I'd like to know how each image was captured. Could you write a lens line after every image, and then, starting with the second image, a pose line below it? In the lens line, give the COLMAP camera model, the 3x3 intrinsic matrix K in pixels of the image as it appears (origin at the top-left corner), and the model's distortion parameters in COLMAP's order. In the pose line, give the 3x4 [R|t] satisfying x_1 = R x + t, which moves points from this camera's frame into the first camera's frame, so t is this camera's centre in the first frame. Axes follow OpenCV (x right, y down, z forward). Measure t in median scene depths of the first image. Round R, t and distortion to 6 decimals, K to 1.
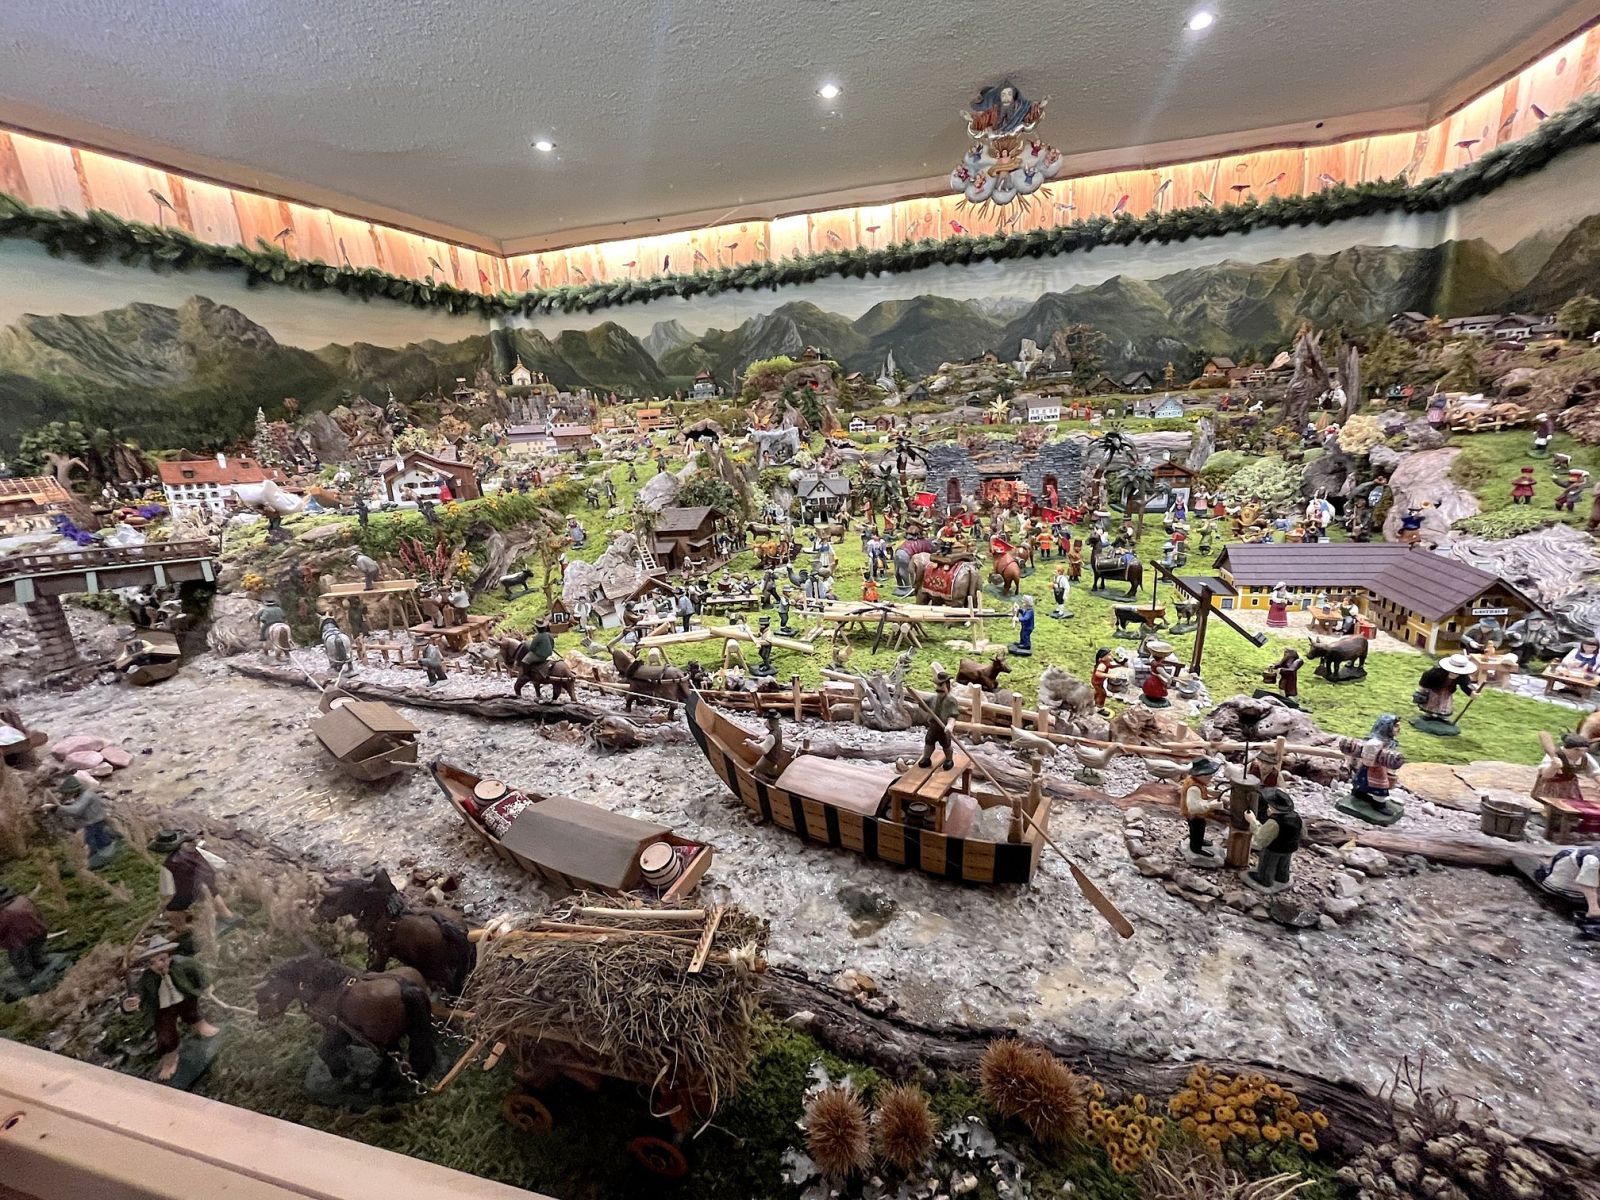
lens RADIAL K [[690.9, 0, 796.8], [0, 690.9, 598.8], [0, 0, 1]] dist [-0.001061, -0.000628]
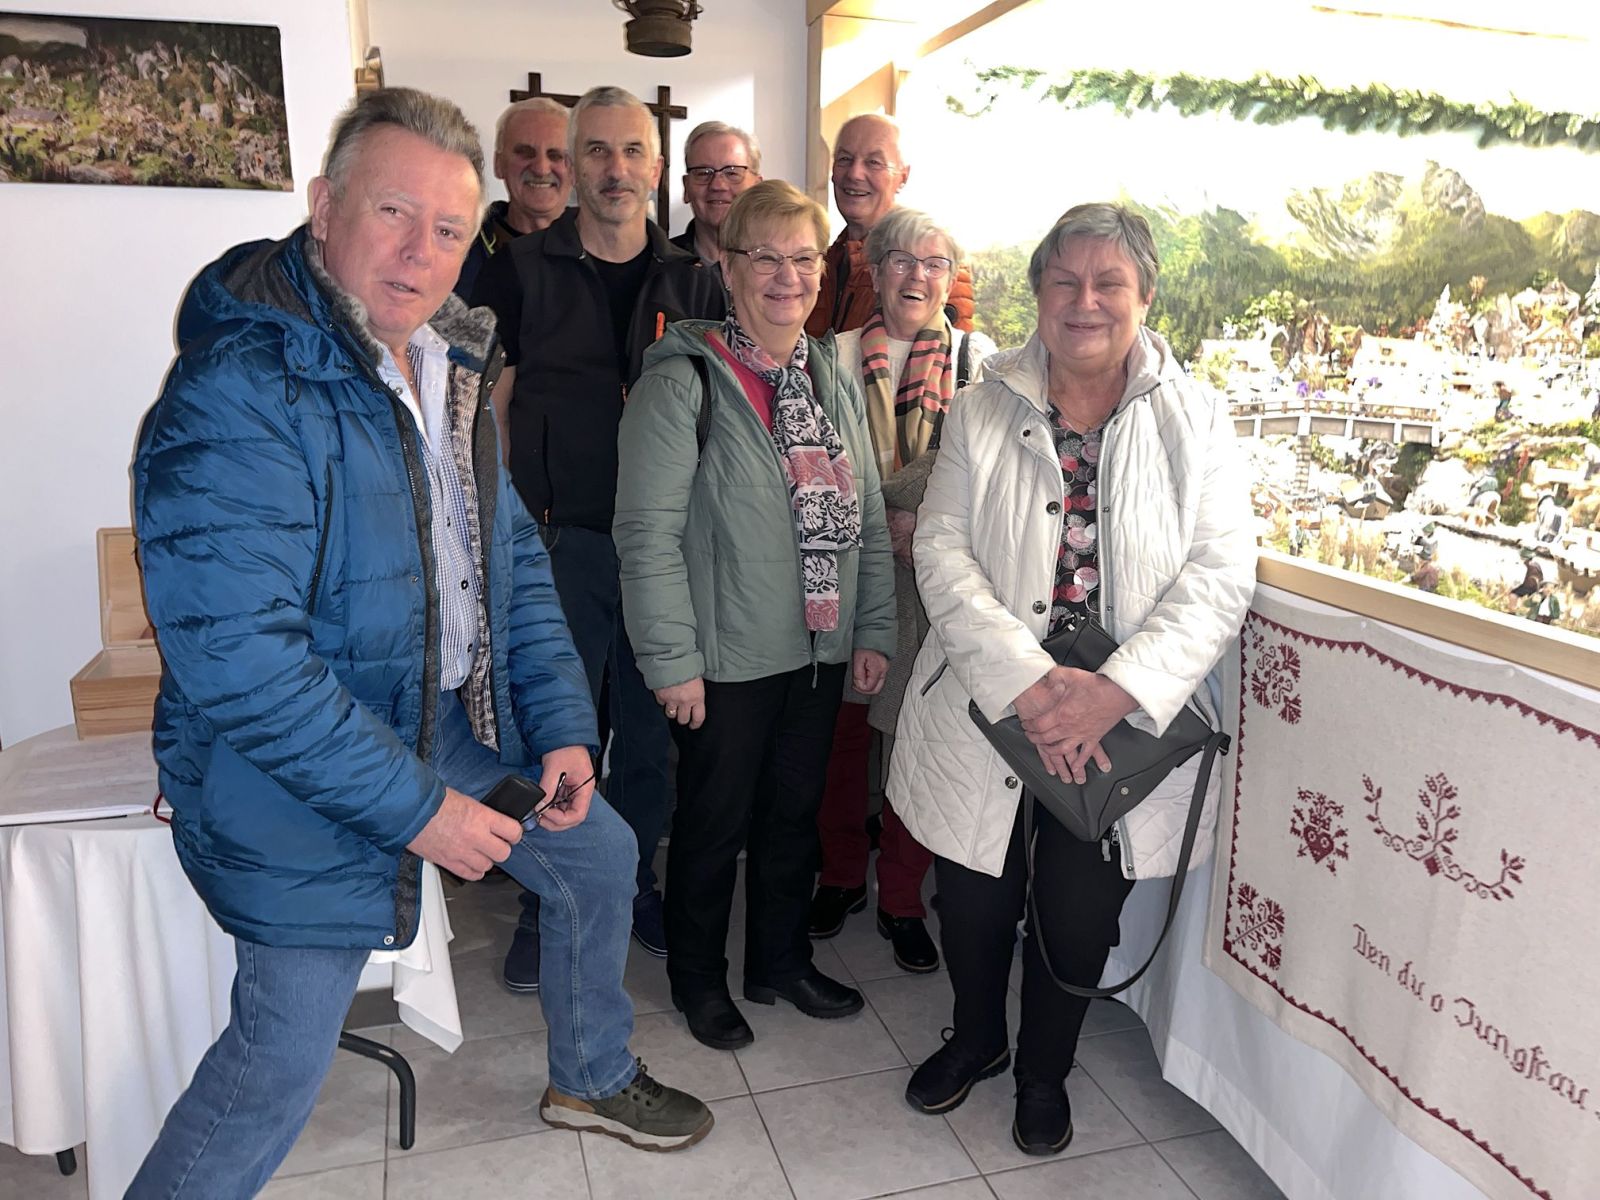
lens RADIAL K [[1217.8, 0, 801.5], [0, 1217.8, 599.8], [0, 0, 1]] dist [0.053366, -0.068915]
pose [[0.531456, 0.256714, -0.807250, 0.134218], [-0.278695, 0.952909, 0.119555, 0.145355], [0.799927, 0.161438, 0.577974, -0.498540]]
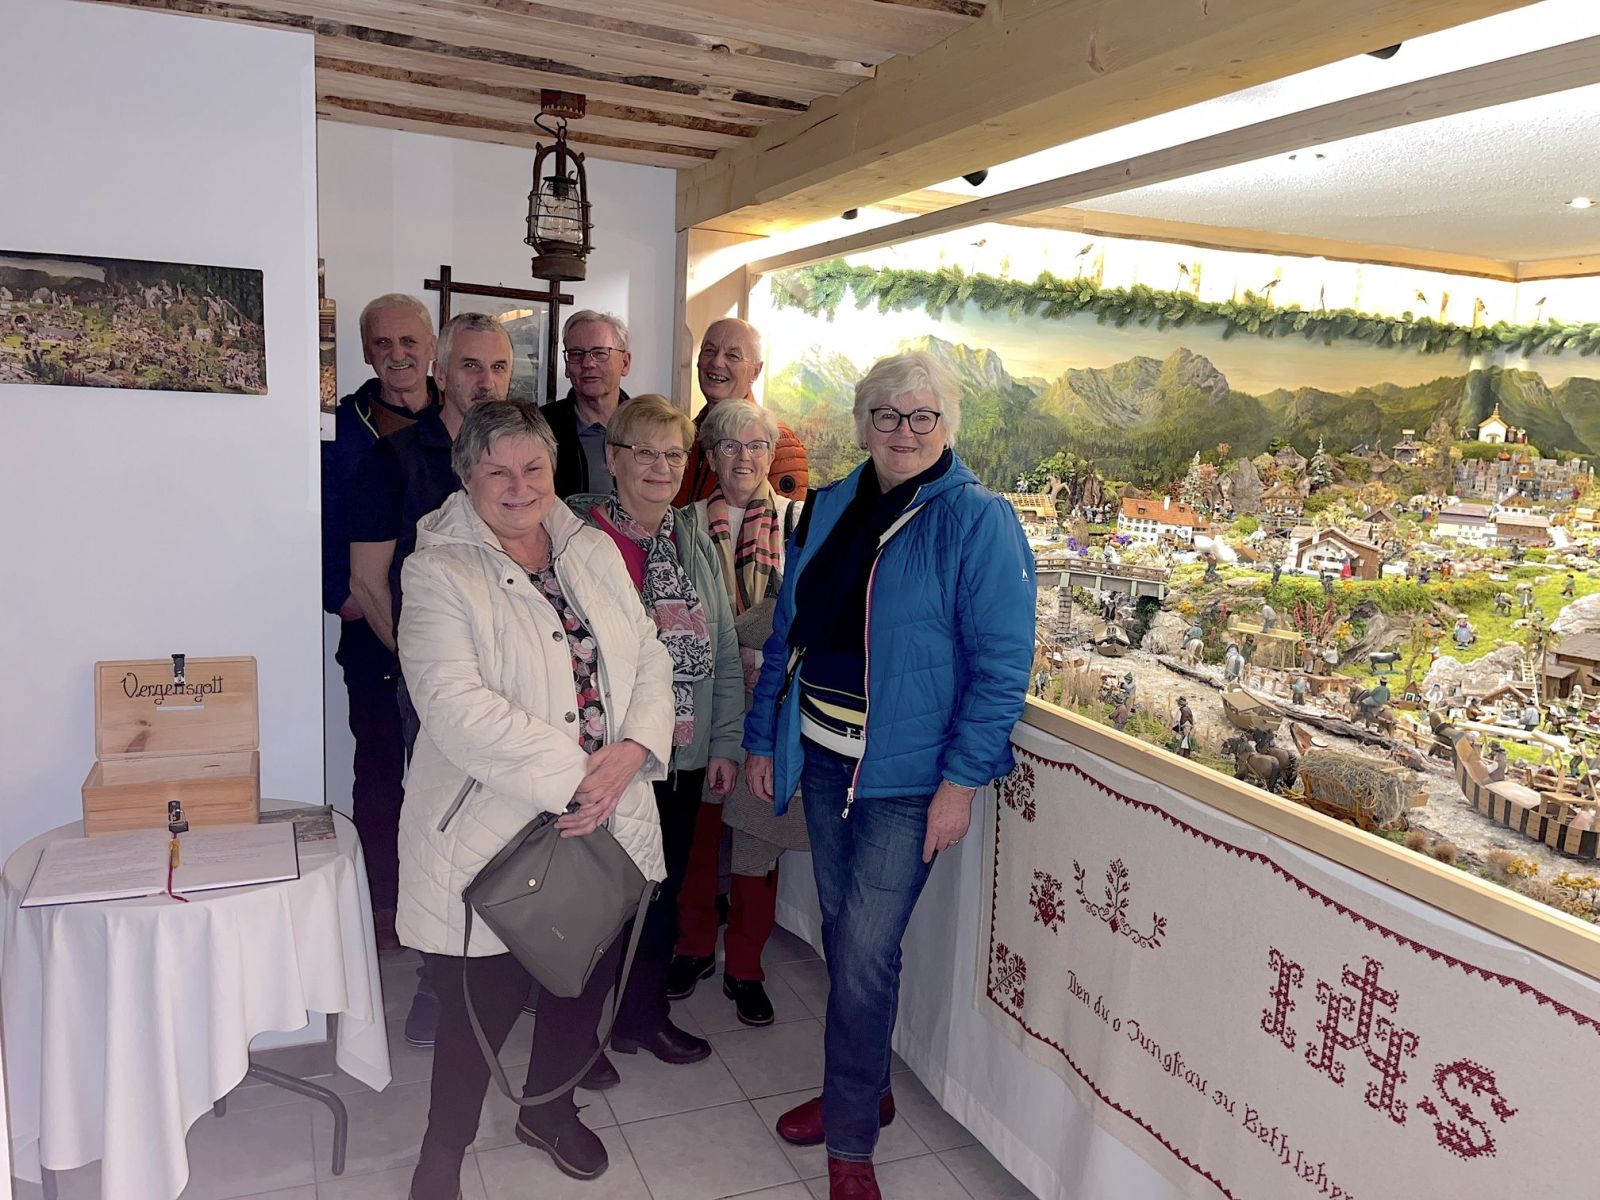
lens RADIAL K [[1217.8, 0, 778.0], [0, 1217.8, 599.8], [0, 0, 1]] dist [0.053366, -0.068915]
pose [[0.606396, 0.213223, -0.766042, 0.327849], [-0.298842, 0.953864, 0.028940, 0.077787], [0.736870, 0.211377, 0.642139, -0.664197]]
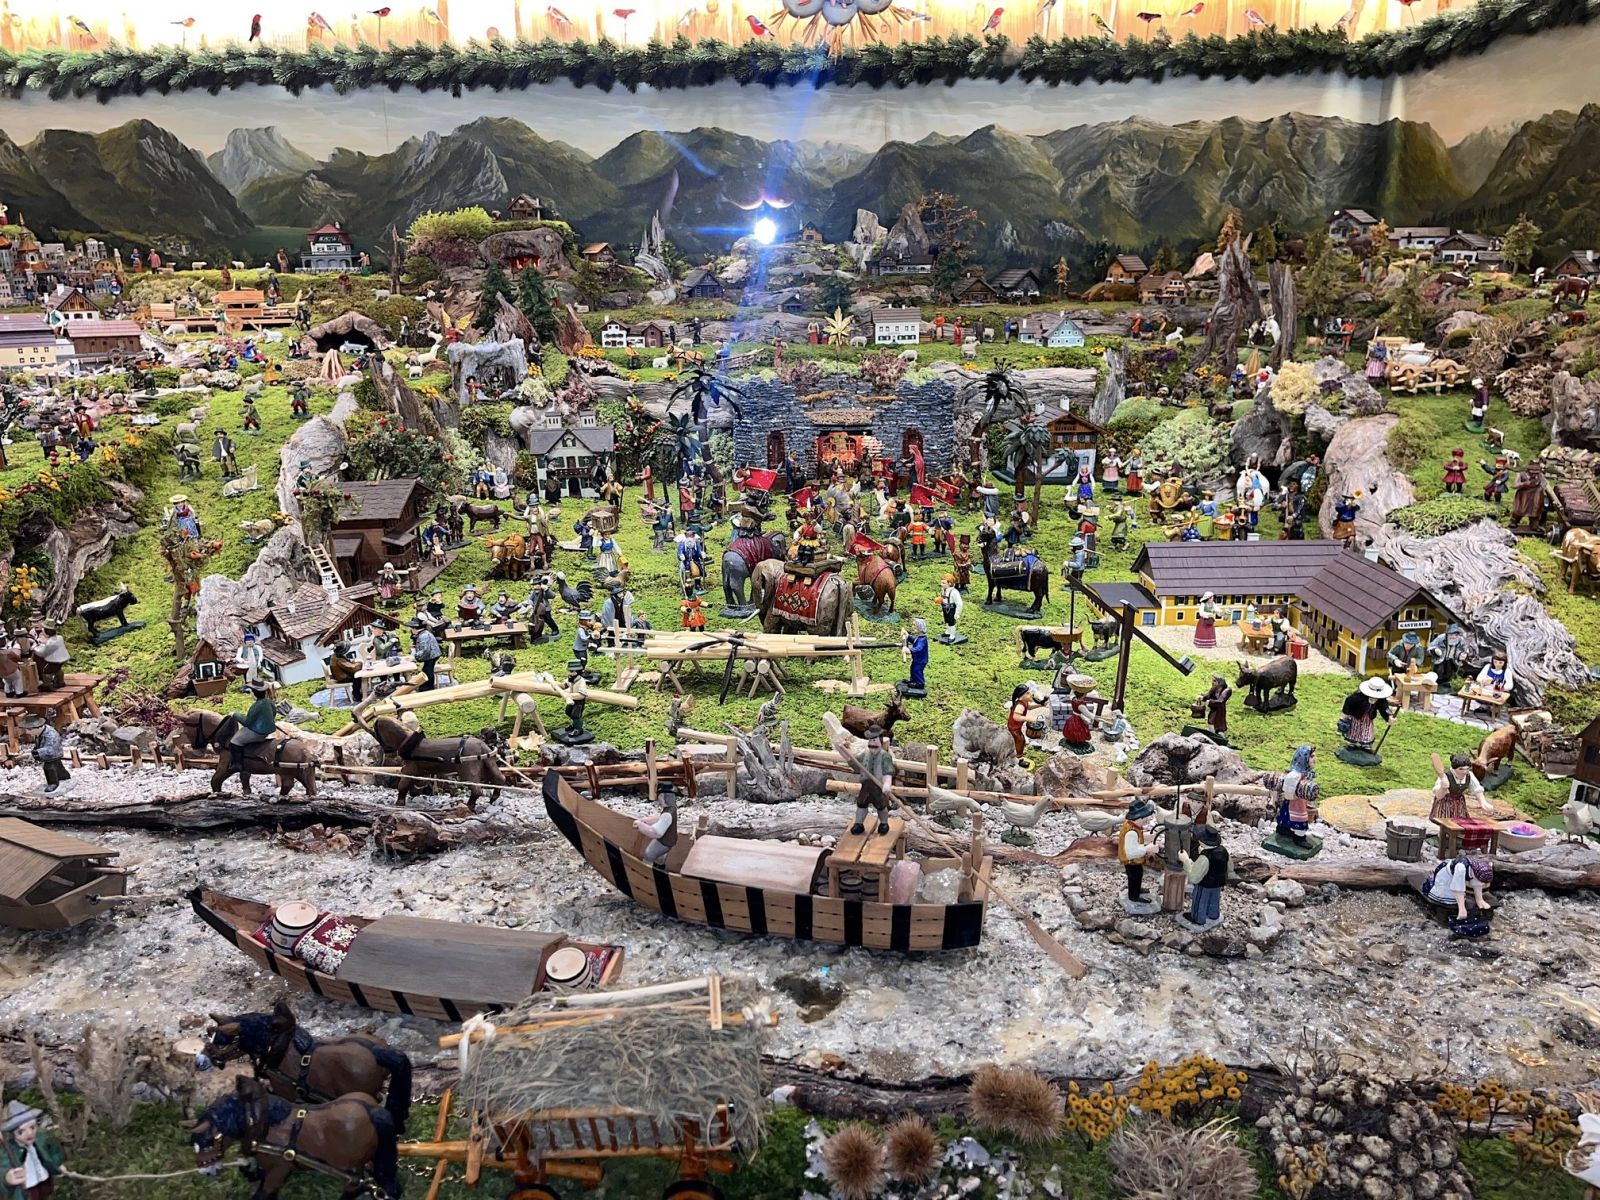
lens RADIAL K [[1217.8, 0, 789.0], [0, 1217.8, 593.2], [0, 0, 1]] dist [0.053366, -0.068915]
pose [[0.961428, -0.023390, 0.274059, -0.088431], [0.024681, 0.999695, -0.001263, -0.017692], [-0.273946, 0.007978, 0.961712, -0.132341]]
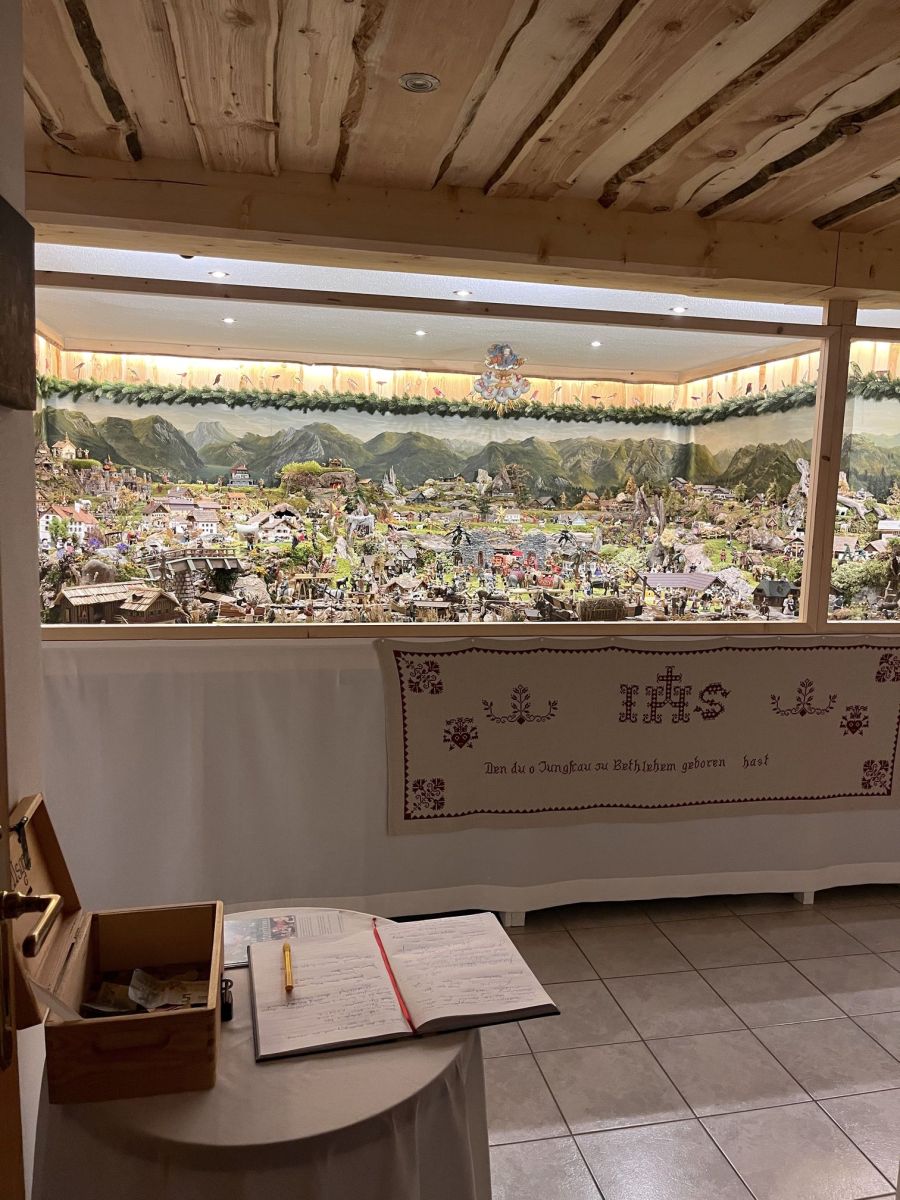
lens RADIAL K [[913.3, 0, 458.5], [0, 913.3, 600.4], [0, 0, 1]] dist [0.053366, -0.068915]
pose [[0.882227, 0.030236, 0.469853, -0.909361], [0.046955, 0.987310, -0.151701, 0.295216], [-0.468477, 0.155897, 0.869612, -0.947692]]
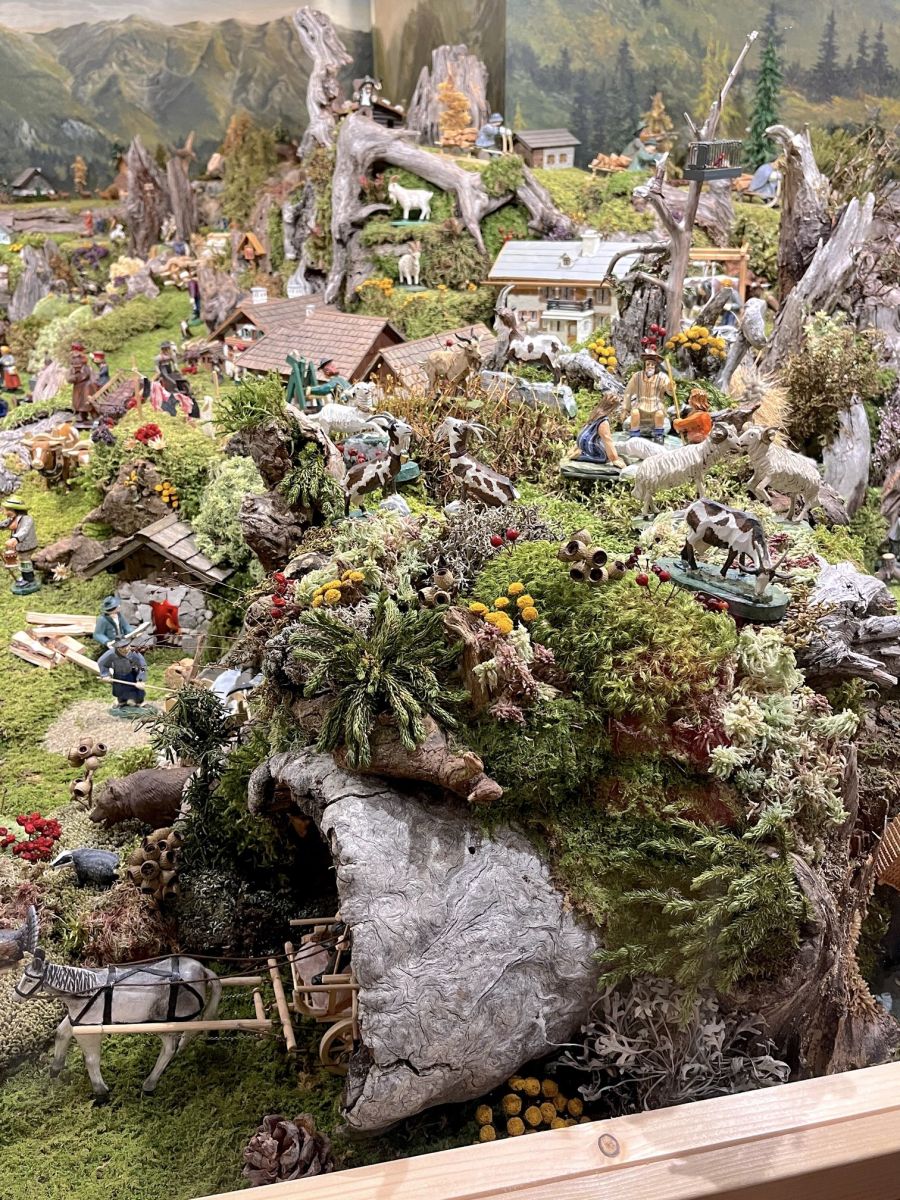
lens RADIAL K [[1008.2, 0, 455.6], [0, 1008.2, 603.1], [0, 0, 1]] dist [0.029314, -0.061025]
pose [[0.885309, -0.132555, 0.445709, 0.487559], [0.074852, 0.986633, 0.144750, -0.010860], [-0.458938, -0.094787, 0.883397, -0.203611]]
